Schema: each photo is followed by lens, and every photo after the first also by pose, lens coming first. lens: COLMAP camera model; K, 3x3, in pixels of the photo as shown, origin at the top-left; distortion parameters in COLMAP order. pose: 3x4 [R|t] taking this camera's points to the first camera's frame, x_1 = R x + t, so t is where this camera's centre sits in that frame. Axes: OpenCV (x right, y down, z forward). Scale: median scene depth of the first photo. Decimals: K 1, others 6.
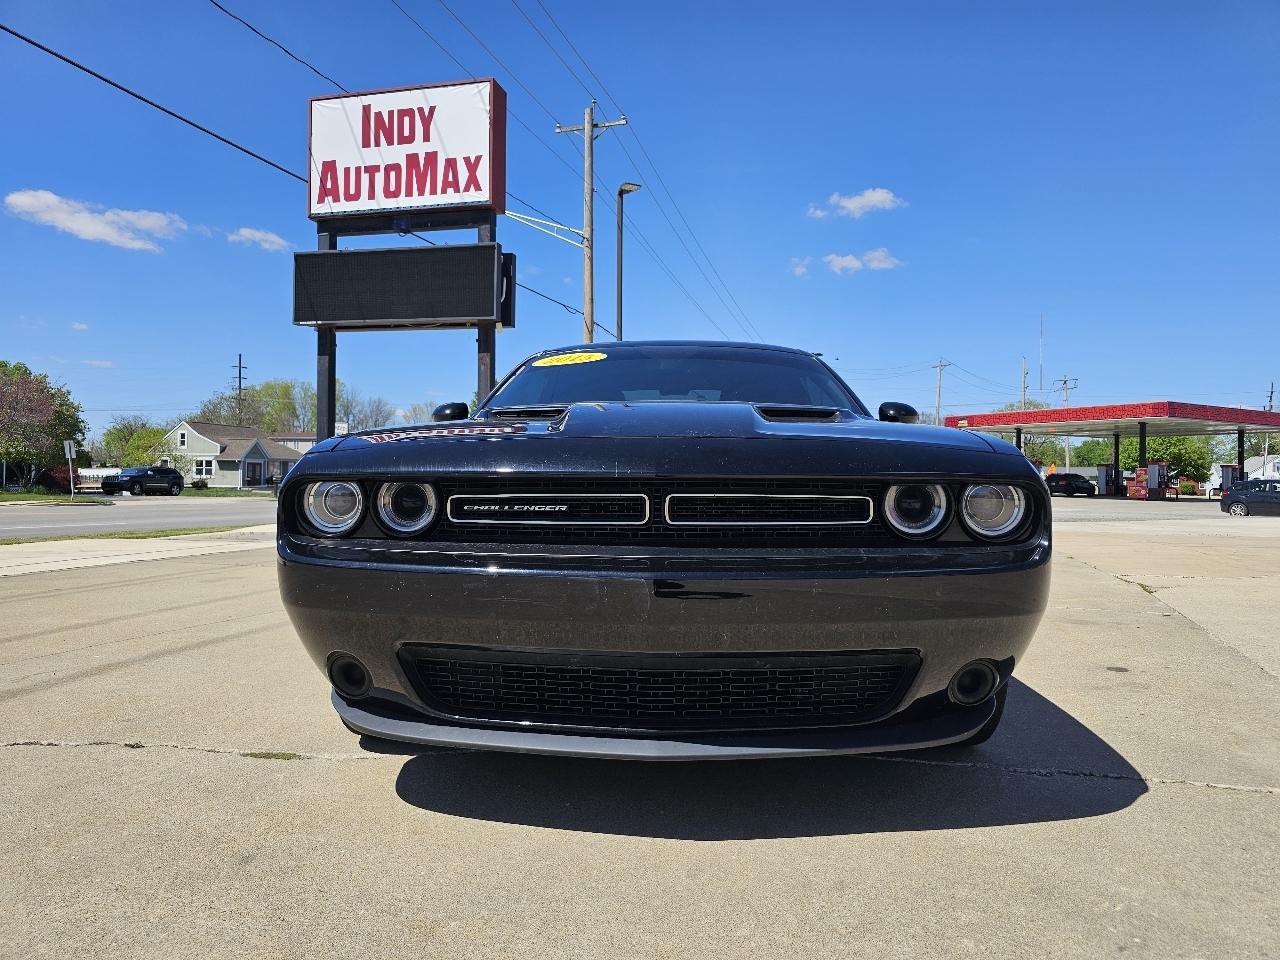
lens RADIAL K [[860.0, 0, 649.7], [0, 860.0, 457.7], [0, 0, 1]] dist [0.037210, -0.031588]
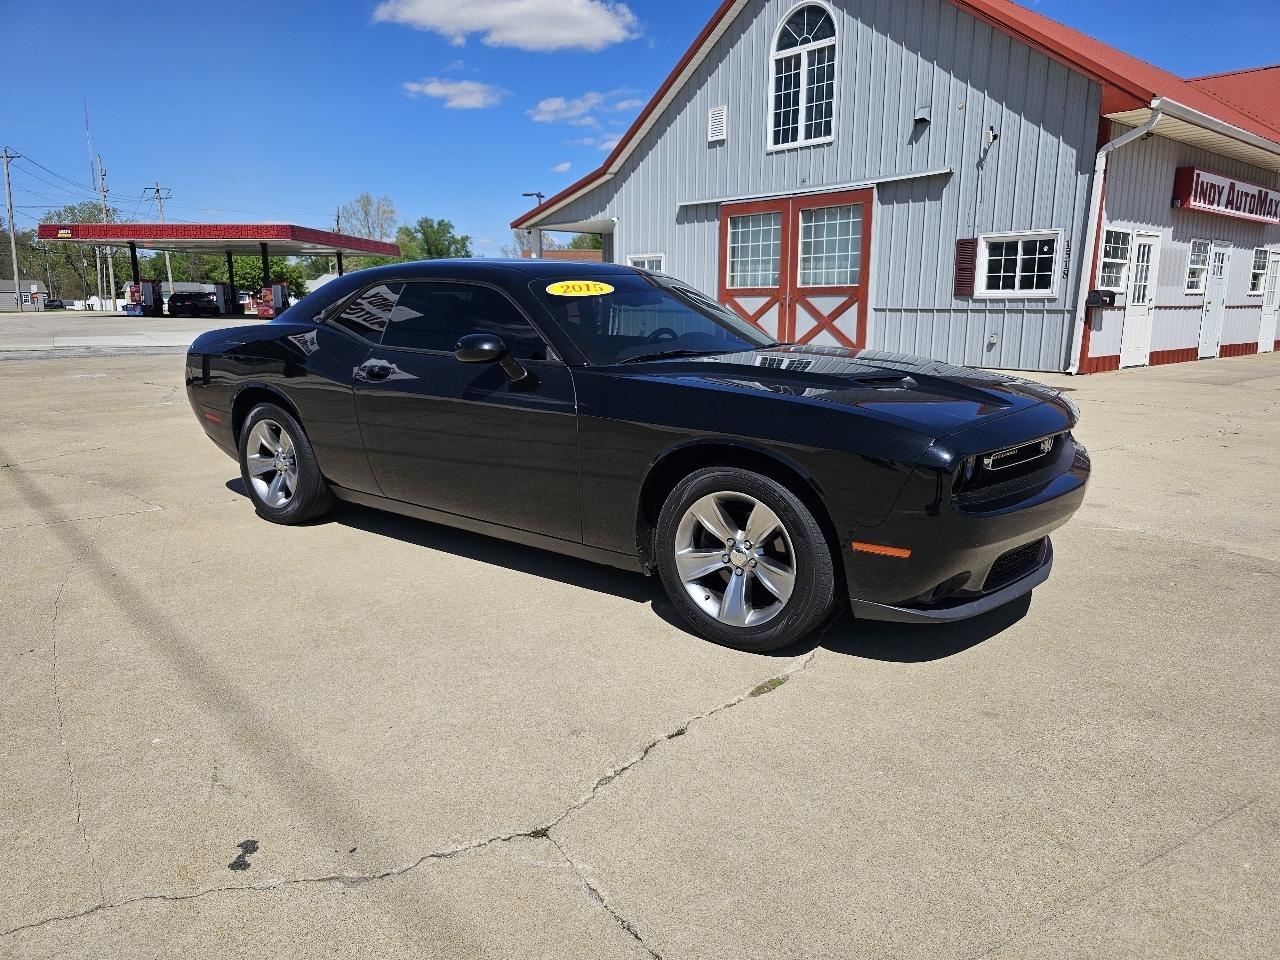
lens RADIAL K [[860.0, 0, 645.1], [0, 860.0, 466.4], [0, 0, 1]] dist [0.037210, -0.031588]
pose [[0.561582, -0.166586, 0.810478, -0.260970], [-0.017311, 0.976943, 0.212796, -0.035916], [-0.827240, -0.133532, 0.545750, 0.097812]]
